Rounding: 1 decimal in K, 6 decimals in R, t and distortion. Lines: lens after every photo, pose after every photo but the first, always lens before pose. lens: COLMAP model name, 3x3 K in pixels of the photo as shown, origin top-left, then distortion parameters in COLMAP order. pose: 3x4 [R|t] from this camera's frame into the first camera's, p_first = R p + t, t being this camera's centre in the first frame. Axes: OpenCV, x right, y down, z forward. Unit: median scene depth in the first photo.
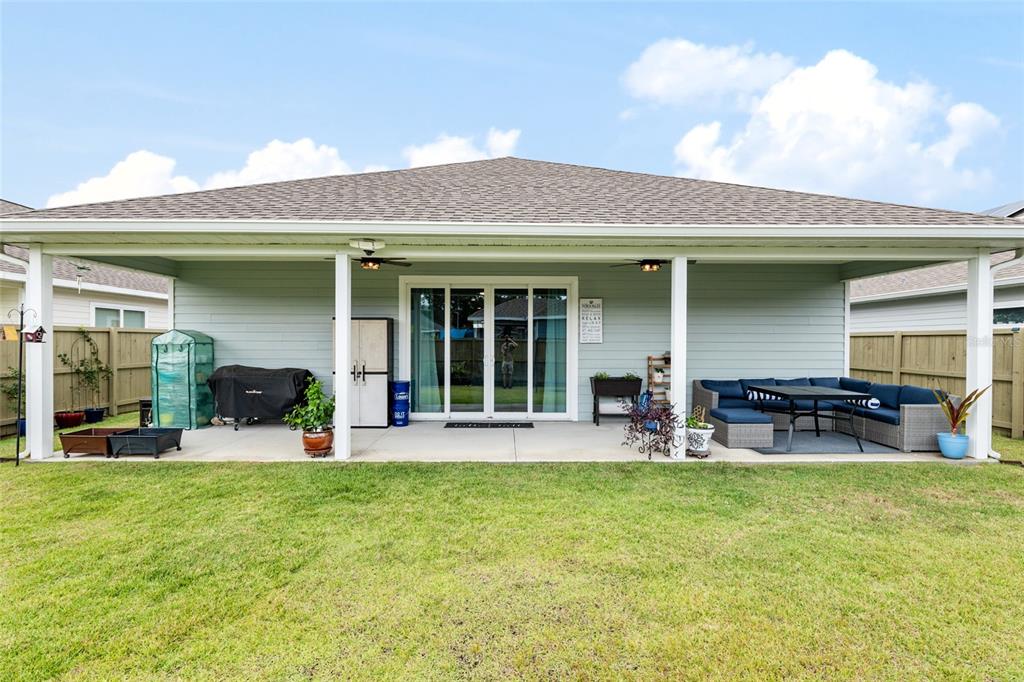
lens RADIAL K [[472.5, 0, 512.0], [0, 472.5, 341.0], [0, 0, 1]] dist [-0.000573, -0.000374]
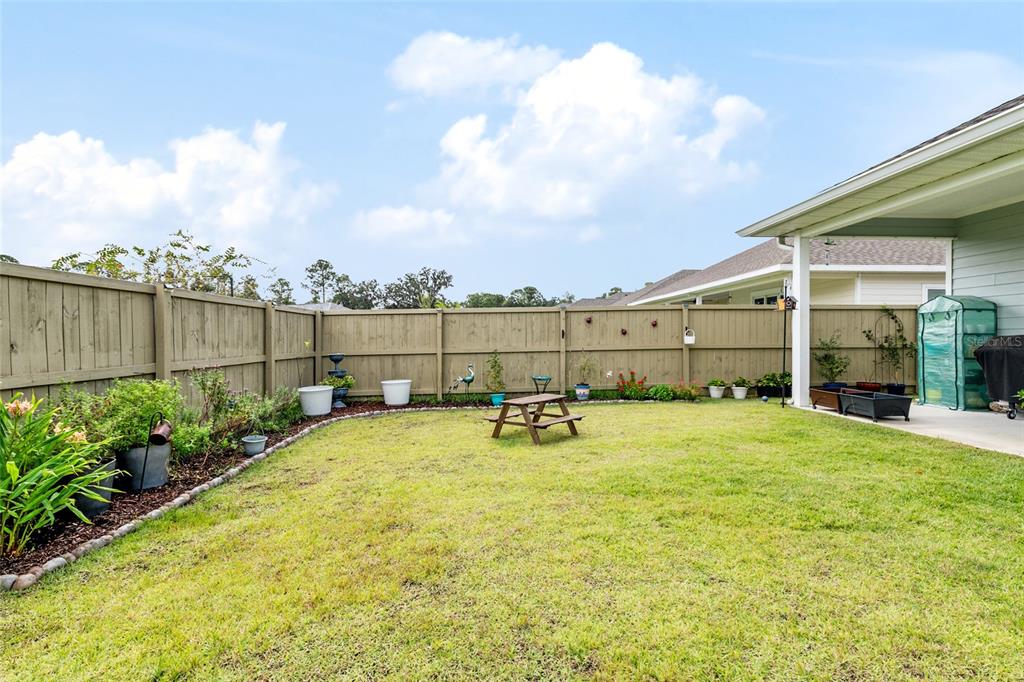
lens RADIAL K [[482.9, 0, 512.0], [0, 482.9, 341.0], [0, 0, 1]] dist [0.000192, 0.000158]
pose [[0.049939, 0.002494, -0.998749, 0.195862], [0.005923, 0.999979, 0.002793, 0.068647], [0.998735, -0.006055, 0.049923, 0.186158]]
